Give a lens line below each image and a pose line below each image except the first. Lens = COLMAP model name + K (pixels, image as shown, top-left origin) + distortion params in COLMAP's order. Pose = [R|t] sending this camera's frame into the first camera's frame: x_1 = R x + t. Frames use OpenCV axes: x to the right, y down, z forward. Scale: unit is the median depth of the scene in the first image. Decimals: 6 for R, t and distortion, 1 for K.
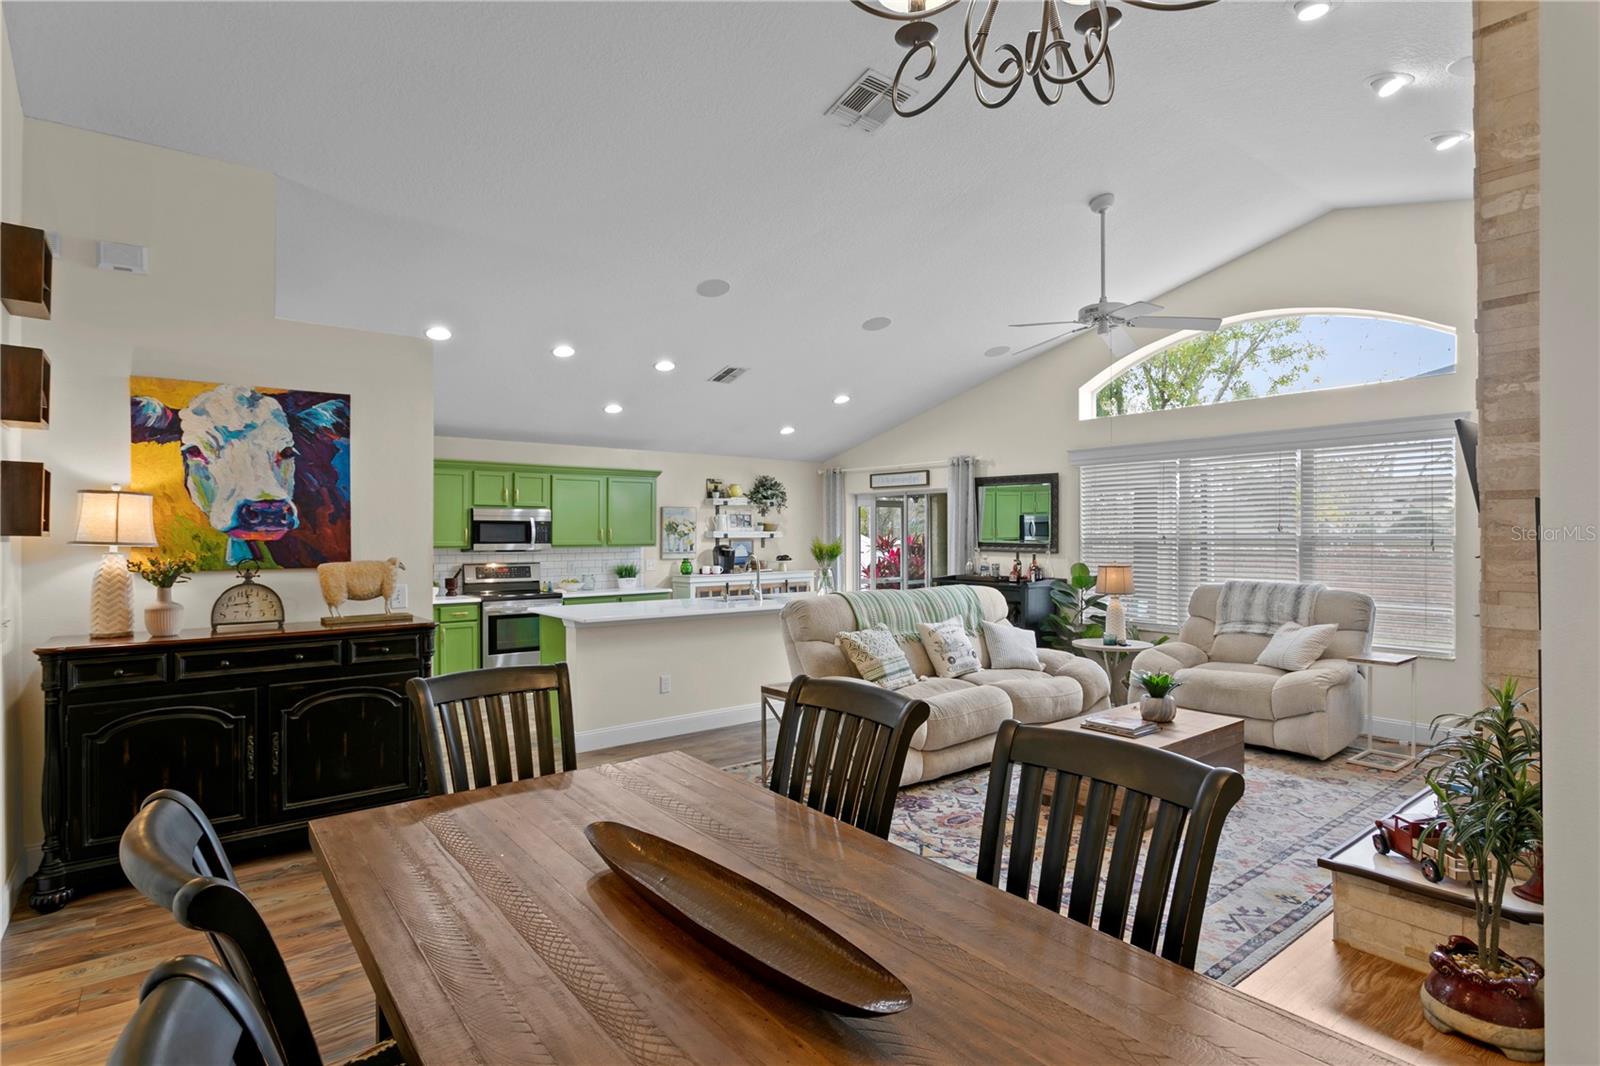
lens RADIAL K [[803.1, 0, 773.3], [0, 803.1, 533.6], [0, 0, 1]] dist [-0.006715, 0.003047]
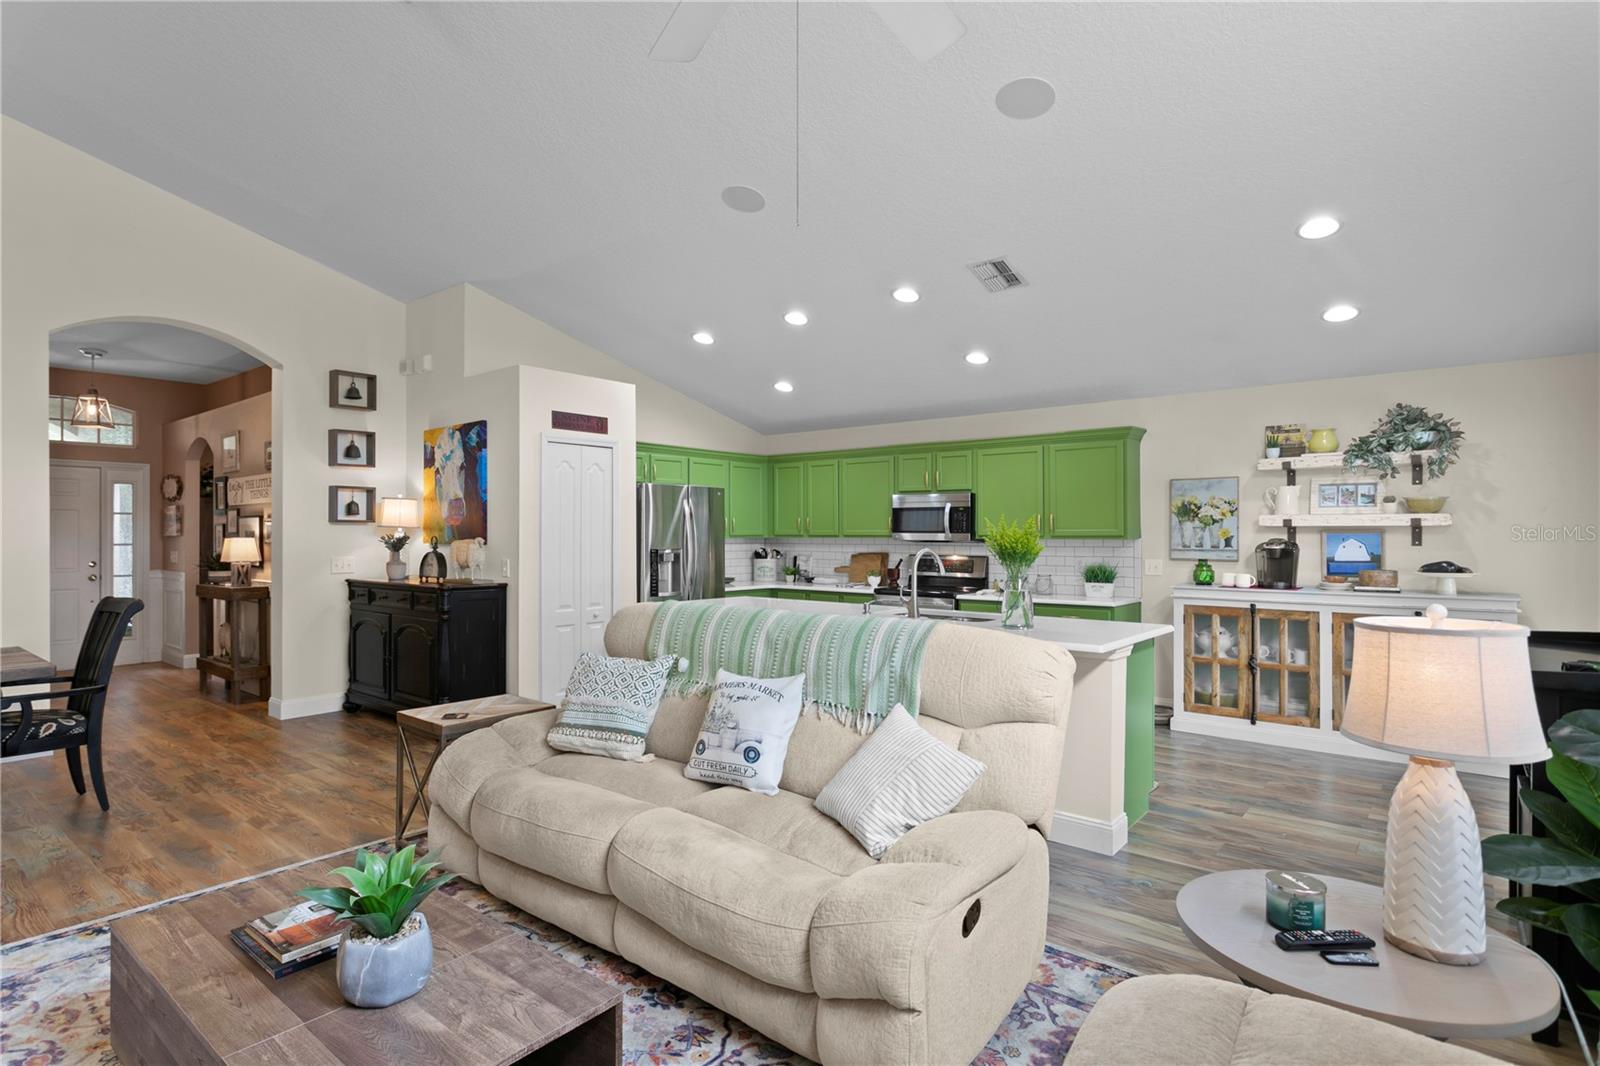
lens RADIAL K [[803.1, 0, 779.3], [0, 803.1, 537.5], [0, 0, 1]] dist [-0.006715, 0.003047]
pose [[0.229498, 0.005884, -0.973291, 0.501730], [0.000321, 0.999981, 0.006122, 0.011661], [0.973309, -0.001718, 0.229492, 0.625784]]
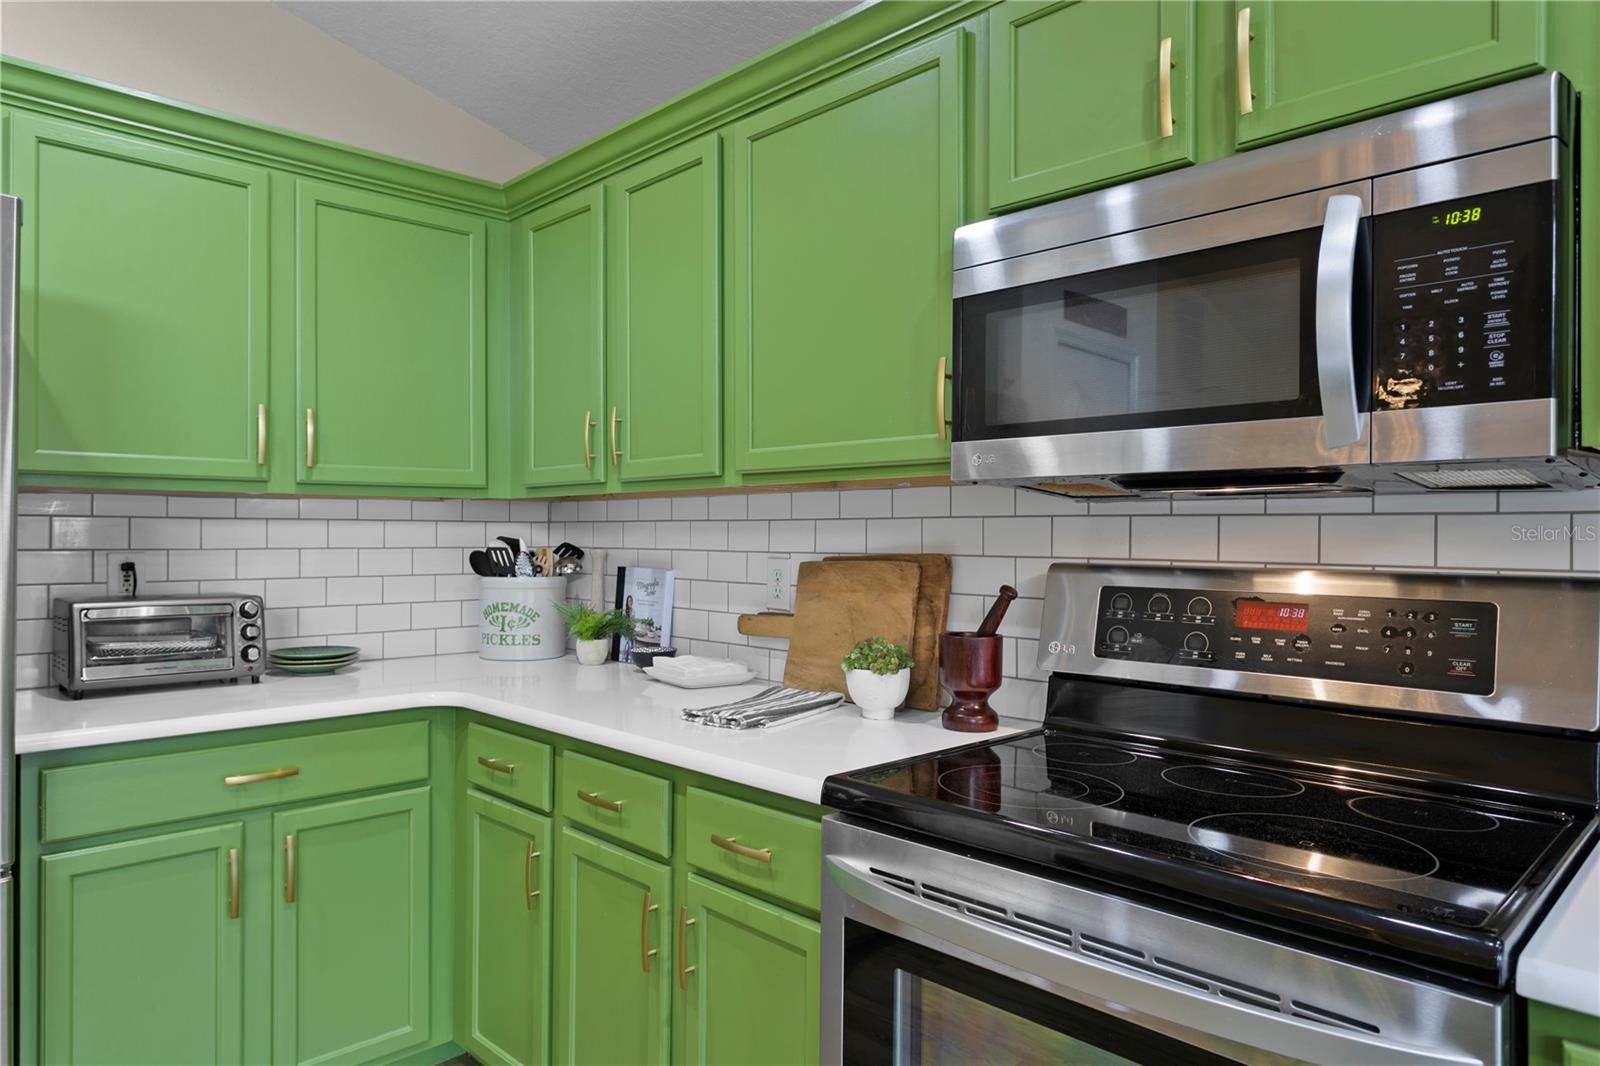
lens RADIAL K [[1002.0, 0, 770.7], [0, 1002.0, 527.0], [0, 0, 1]] dist [-0.006336, 0.006720]
pose [[0.113602, -0.005540, -0.993511, -0.164062], [-0.000909, 0.999983, -0.005680, 0.030492], [0.993526, 0.001548, 0.113595, 0.902033]]
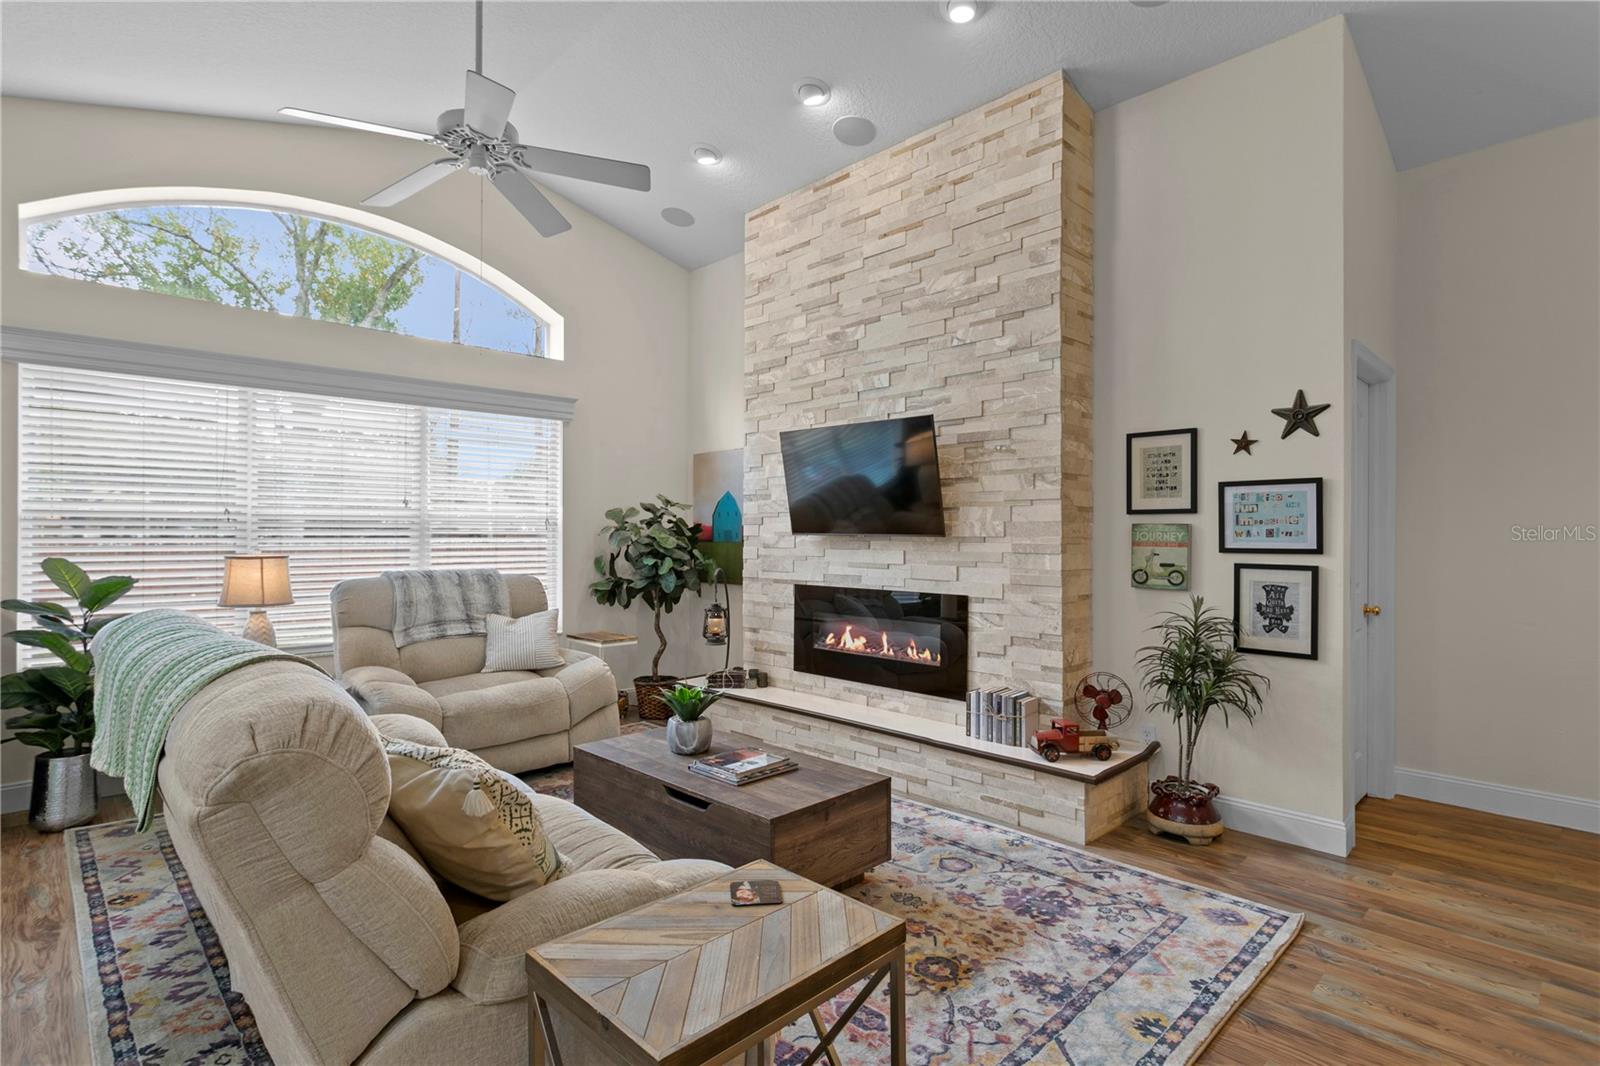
lens RADIAL K [[783.2, 0, 777.6], [0, 783.2, 537.5], [0, 0, 1]] dist [-0.014535, 0.005353]
pose [[-0.109060, 0.001871, 0.994033, -0.140755], [-0.004350, 0.999988, -0.002359, 0.022070], [-0.994026, -0.004581, -0.109051, 0.569496]]
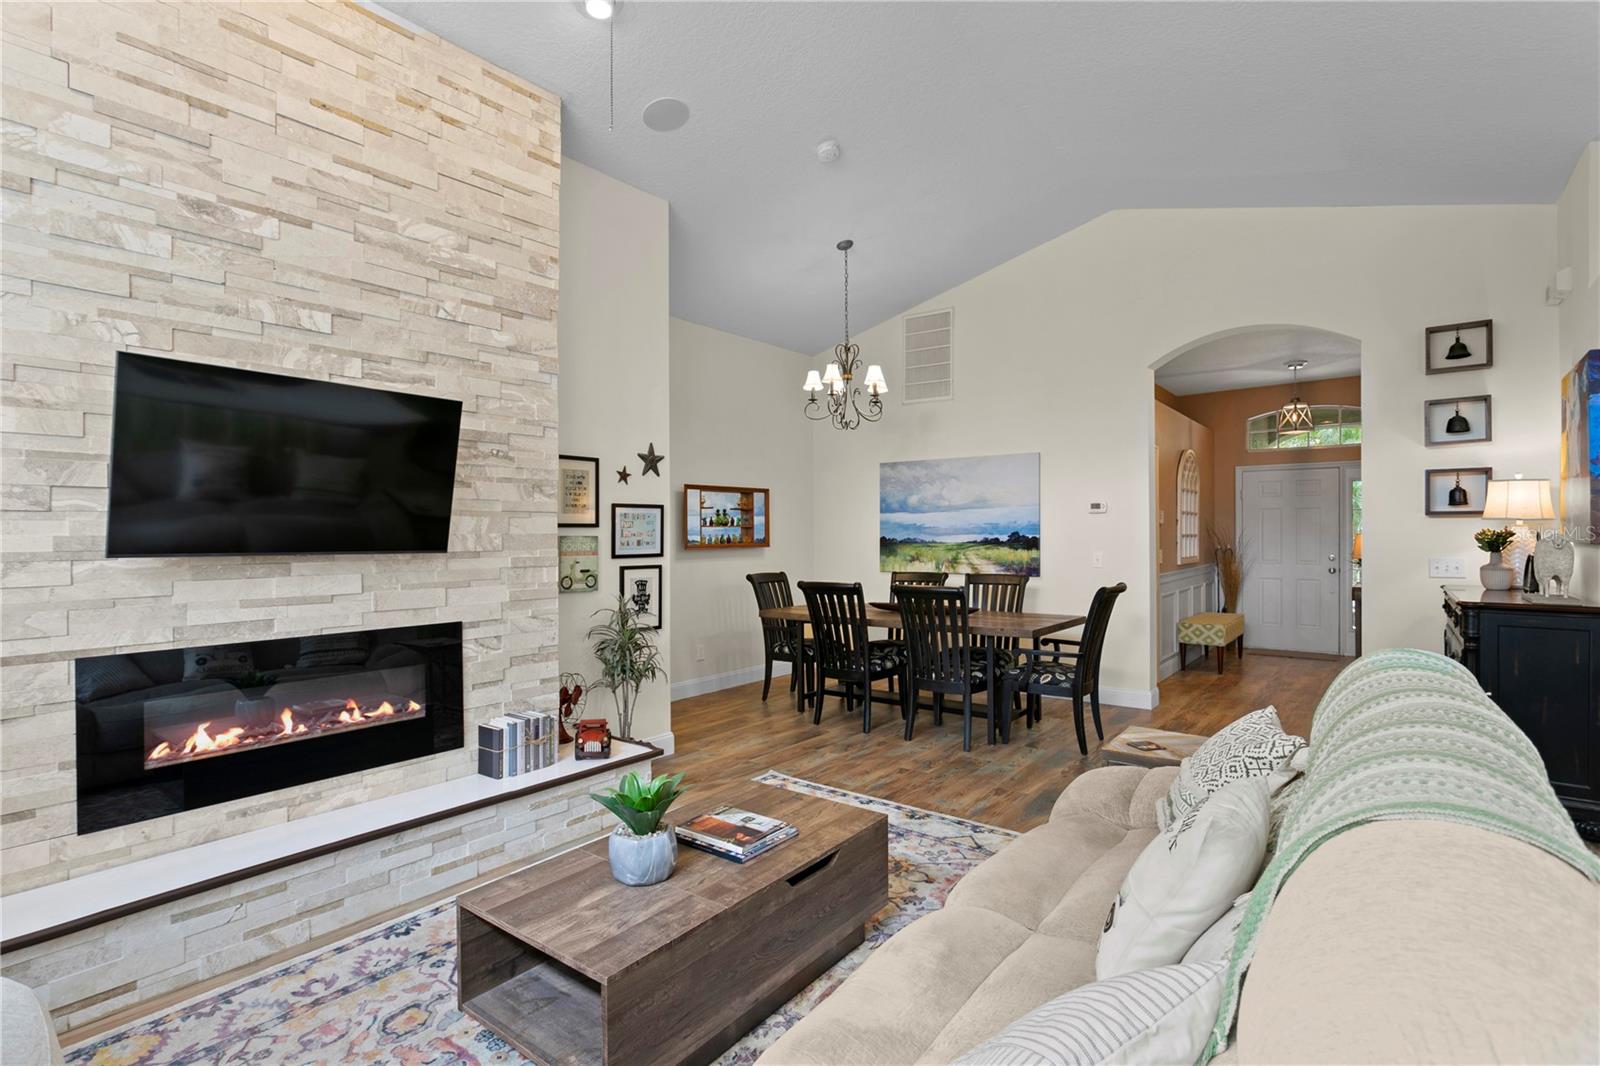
lens RADIAL K [[783.2, 0, 781.3], [0, 783.2, 533.1], [0, 0, 1]] dist [-0.014535, 0.005353]
pose [[-0.968525, 0.009004, -0.248755, 0.294043], [0.009219, 0.999957, 0.000298, 0.010975], [0.248747, -0.002004, -0.968566, 0.853289]]
